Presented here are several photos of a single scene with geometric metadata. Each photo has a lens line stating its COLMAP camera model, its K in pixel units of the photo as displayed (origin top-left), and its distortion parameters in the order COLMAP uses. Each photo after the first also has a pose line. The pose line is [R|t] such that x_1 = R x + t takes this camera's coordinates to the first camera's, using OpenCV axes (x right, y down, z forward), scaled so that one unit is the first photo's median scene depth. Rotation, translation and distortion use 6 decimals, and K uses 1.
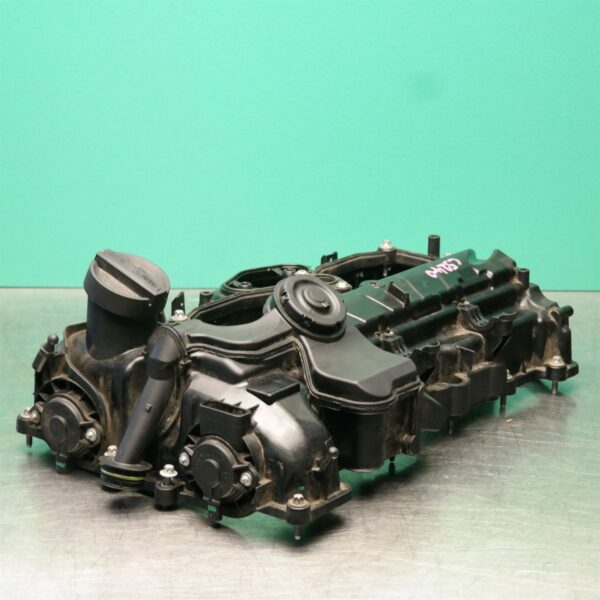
lens RADIAL K [[1875.5, 0, 300.0], [0, 1875.5, 300.0], [0, 0, 1]] dist [0.203391, 0.532764]
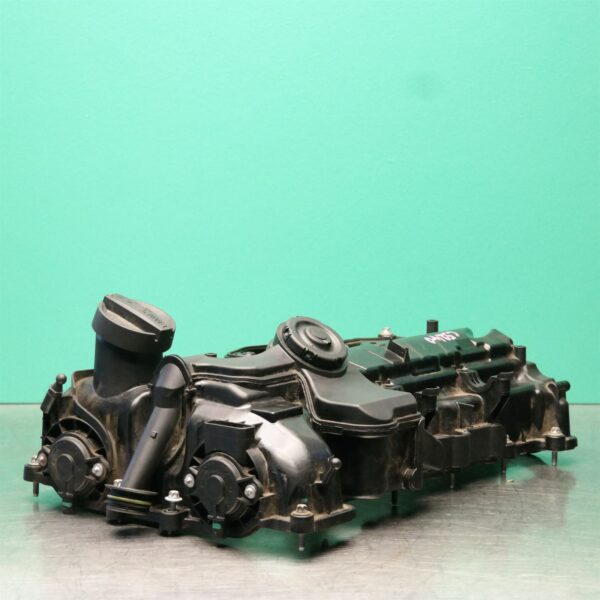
lens RADIAL K [[1875.5, 0, 300.0], [0, 1875.5, 300.0], [0, 0, 1]] dist [0.203391, 0.532764]
pose [[0.999967, -0.008066, -0.000837, -0.000085], [0.007791, 0.984245, -0.176636, 0.163580], [0.002248, 0.176623, 0.984276, -0.016316]]
